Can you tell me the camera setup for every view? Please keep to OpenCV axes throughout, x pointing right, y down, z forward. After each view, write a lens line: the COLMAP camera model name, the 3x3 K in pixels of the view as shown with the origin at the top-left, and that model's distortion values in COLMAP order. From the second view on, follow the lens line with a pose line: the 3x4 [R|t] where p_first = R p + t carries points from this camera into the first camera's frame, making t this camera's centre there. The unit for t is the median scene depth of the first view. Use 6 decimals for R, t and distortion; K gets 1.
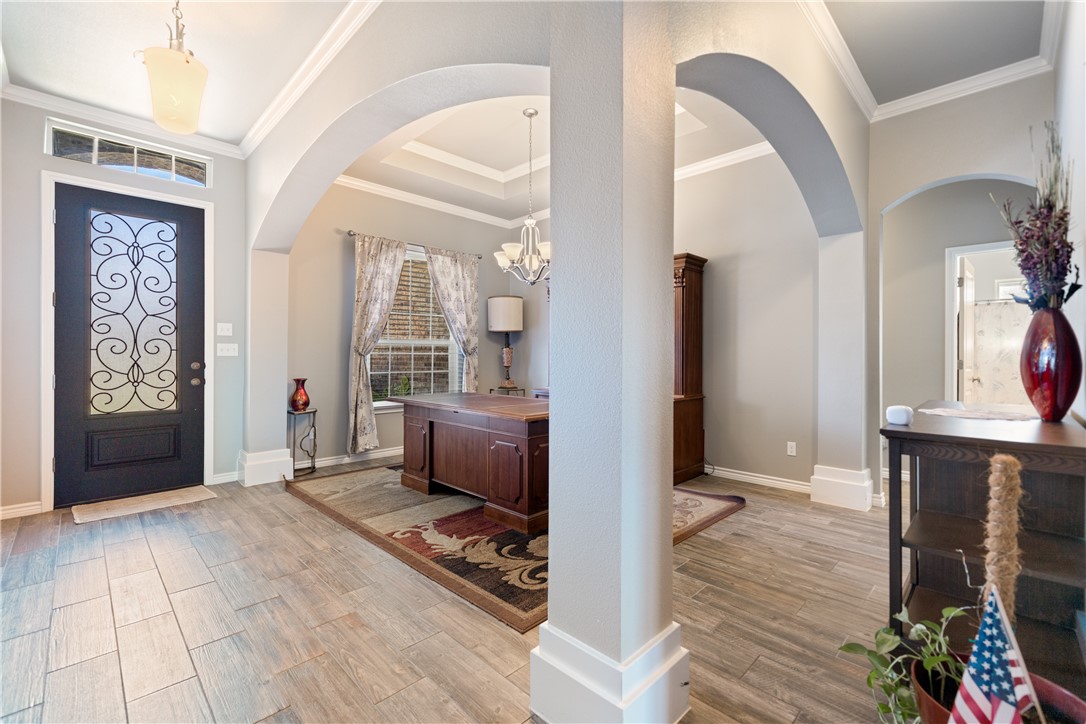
lens RADIAL K [[472.8, 0, 537.5], [0, 472.8, 356.8], [0, 0, 1]] dist [0.010408, -0.000577]
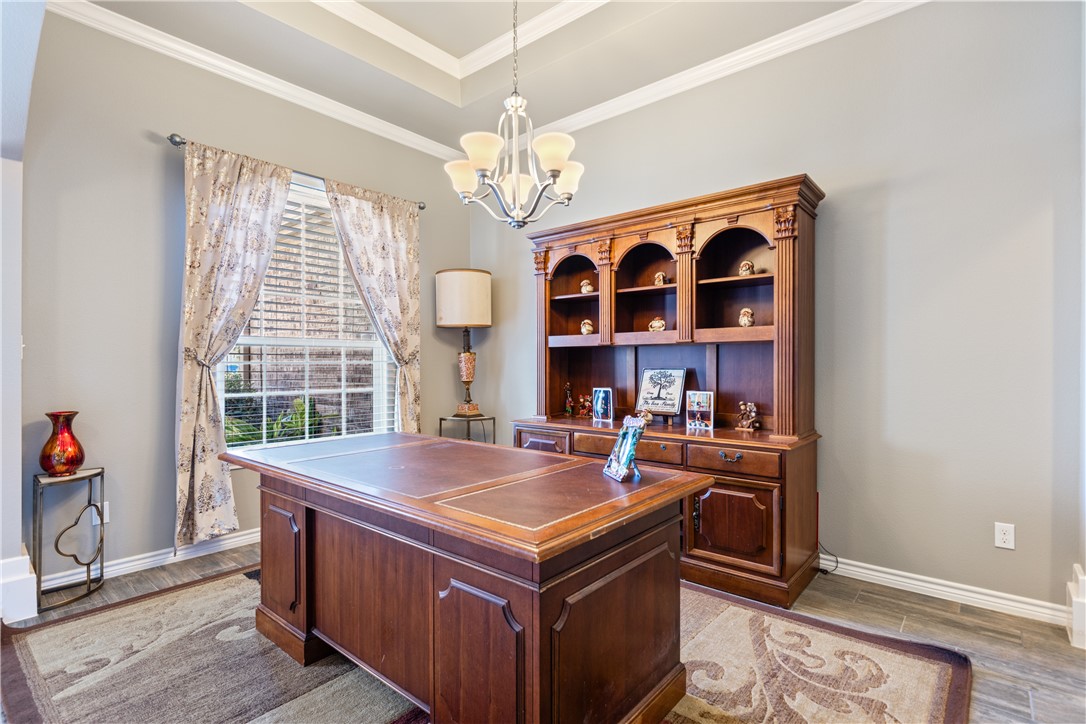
lens RADIAL K [[530.7, 0, 545.1], [0, 530.7, 365.6], [0, 0, 1]] dist [0.005232, -0.000046]
pose [[0.996003, -0.004525, 0.089204, -0.035065], [0.004310, 0.999987, 0.002605, -0.004155], [-0.089215, -0.002210, 0.996010, 0.426506]]
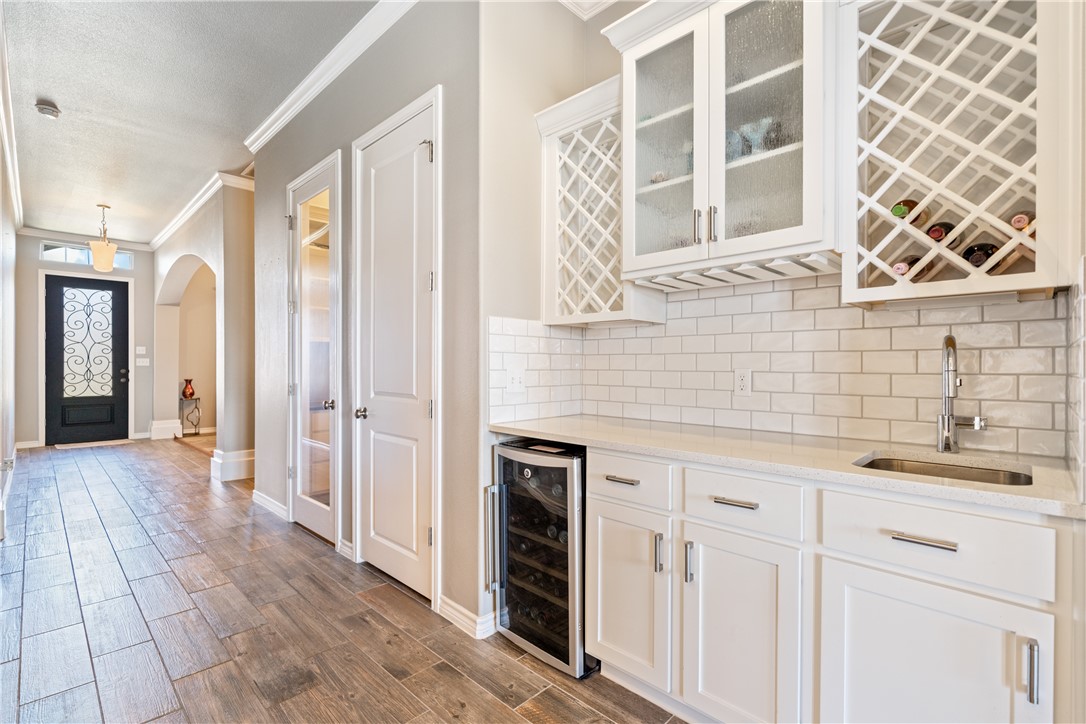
lens RADIAL K [[497.0, 0, 543.6], [0, 497.0, 371.6], [0, 0, 1]] dist [-0.002714, 0.000766]
pose [[0.999621, 0.004889, 0.027104, 0.804380], [-0.005197, 0.999923, 0.011310, -0.008735], [-0.027046, -0.011447, 0.999569, -0.899222]]
